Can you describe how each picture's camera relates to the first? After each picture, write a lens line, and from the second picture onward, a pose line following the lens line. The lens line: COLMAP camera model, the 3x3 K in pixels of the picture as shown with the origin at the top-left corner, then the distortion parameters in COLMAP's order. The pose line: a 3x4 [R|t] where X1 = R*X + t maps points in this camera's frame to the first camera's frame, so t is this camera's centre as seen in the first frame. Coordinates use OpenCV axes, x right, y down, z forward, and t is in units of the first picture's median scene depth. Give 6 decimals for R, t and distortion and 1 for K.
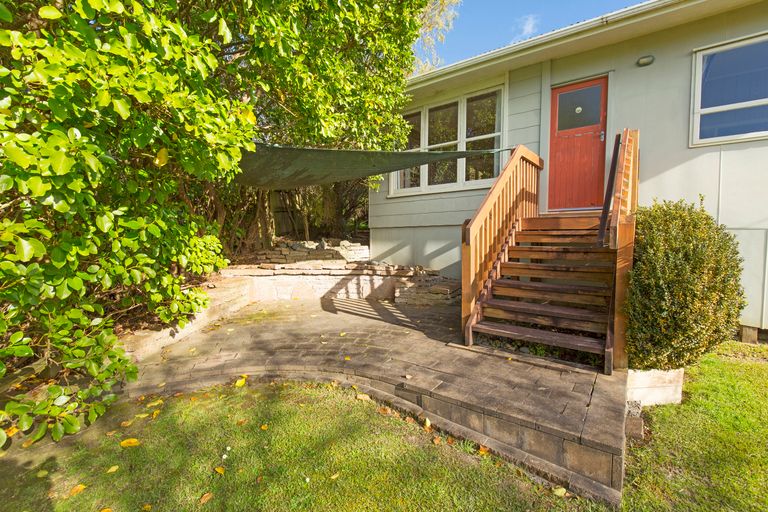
lens RADIAL K [[319.4, 0, 384.0], [0, 319.4, 256.0], [0, 0, 1]] dist [-0.001191, -0.000136]
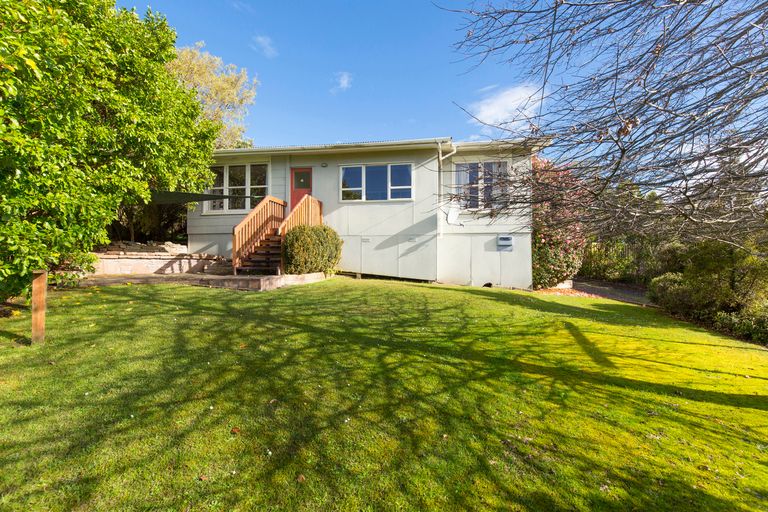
lens RADIAL K [[319.4, 0, 384.0], [0, 319.4, 256.0], [0, 0, 1]] dist [-0.001191, -0.000136]
pose [[0.872028, 0.003810, 0.489441, 0.032956], [0.031383, 0.997477, -0.063681, 0.184169], [-0.488449, 0.070892, 0.869708, -0.997713]]
